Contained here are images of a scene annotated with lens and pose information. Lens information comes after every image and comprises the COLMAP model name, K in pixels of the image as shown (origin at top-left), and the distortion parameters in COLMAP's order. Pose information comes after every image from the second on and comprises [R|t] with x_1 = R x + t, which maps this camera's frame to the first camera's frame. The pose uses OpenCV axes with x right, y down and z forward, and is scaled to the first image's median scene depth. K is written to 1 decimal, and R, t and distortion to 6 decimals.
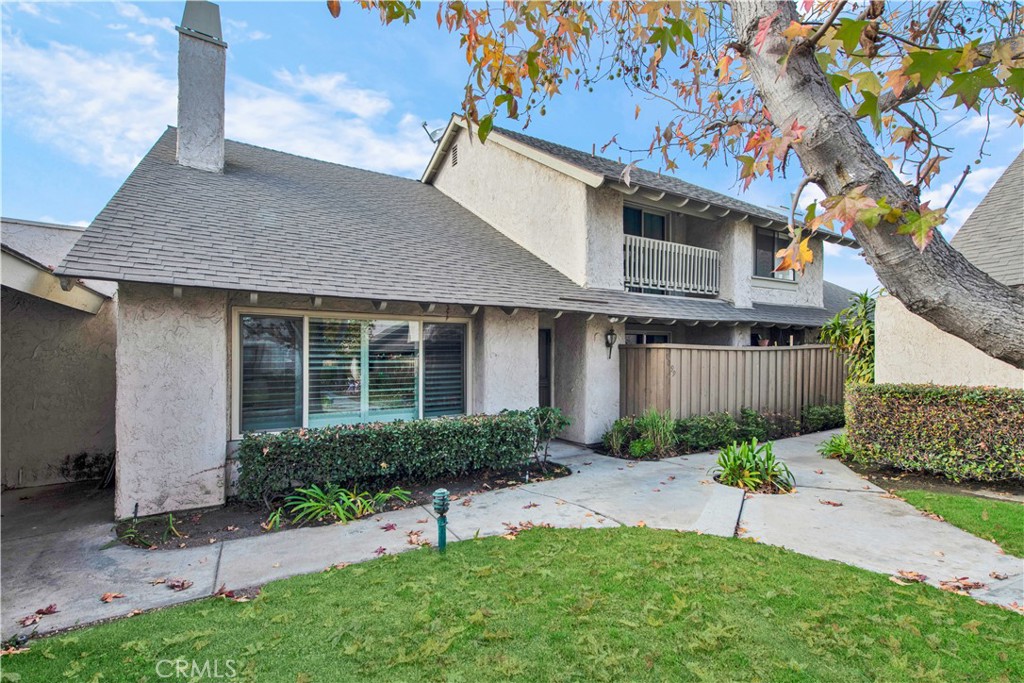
lens RADIAL K [[448.4, 0, 509.0], [0, 448.4, 349.9], [0, 0, 1]] dist [-0.027831, -0.000067]
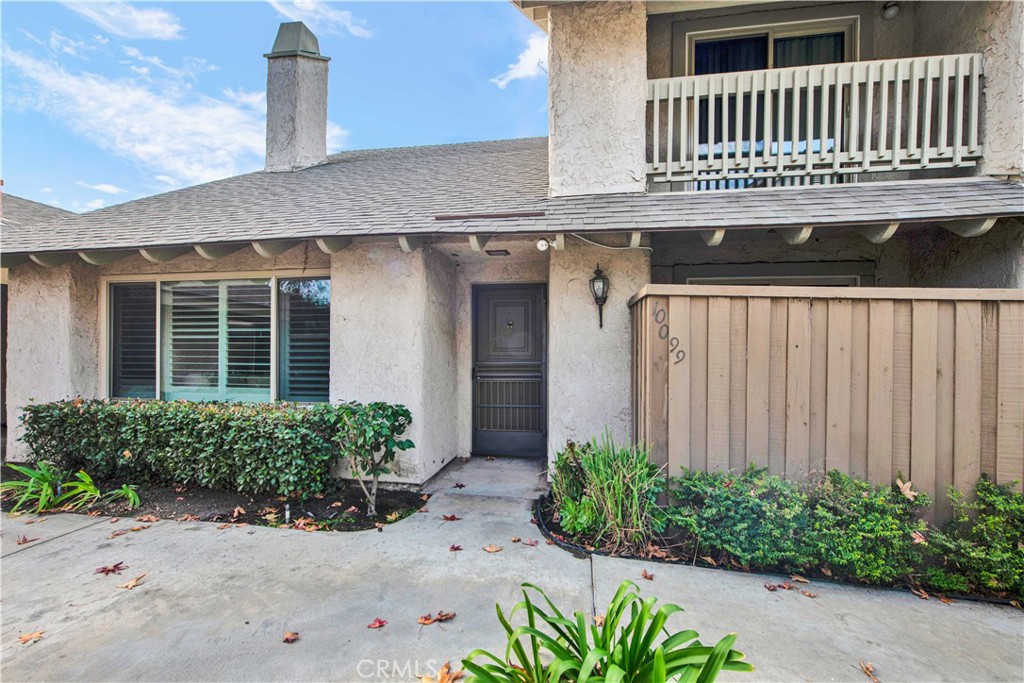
lens RADIAL K [[422.1, 0, 512.0], [0, 422.1, 341.5], [0, 0, 1]] dist [0.002776, 0.000322]
pose [[0.754198, -0.006172, -0.656618, 0.583954], [0.004041, 0.999981, -0.004758, 0.049472], [0.656634, 0.000935, 0.754209, 0.695396]]
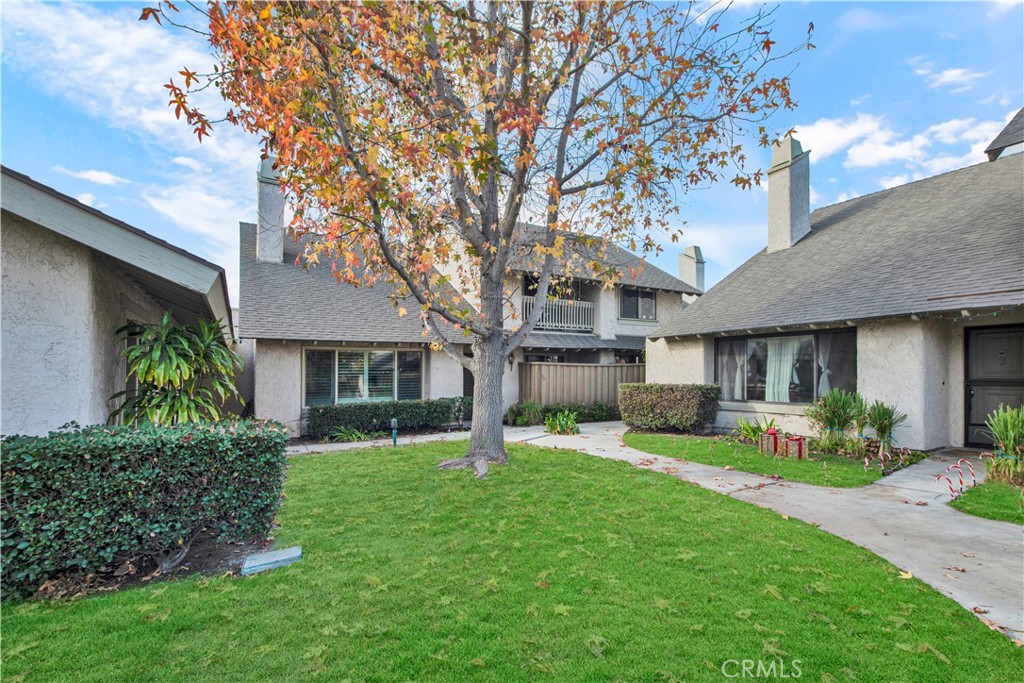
lens RADIAL K [[443.5, 0, 515.3], [0, 443.5, 359.5], [0, 0, 1]] dist [0.017951, 0.000010]
pose [[0.999994, -0.003445, -0.000320, 0.298403], [0.003441, 0.999912, -0.012836, -0.002494], [0.000364, 0.012834, 0.999918, -0.854177]]
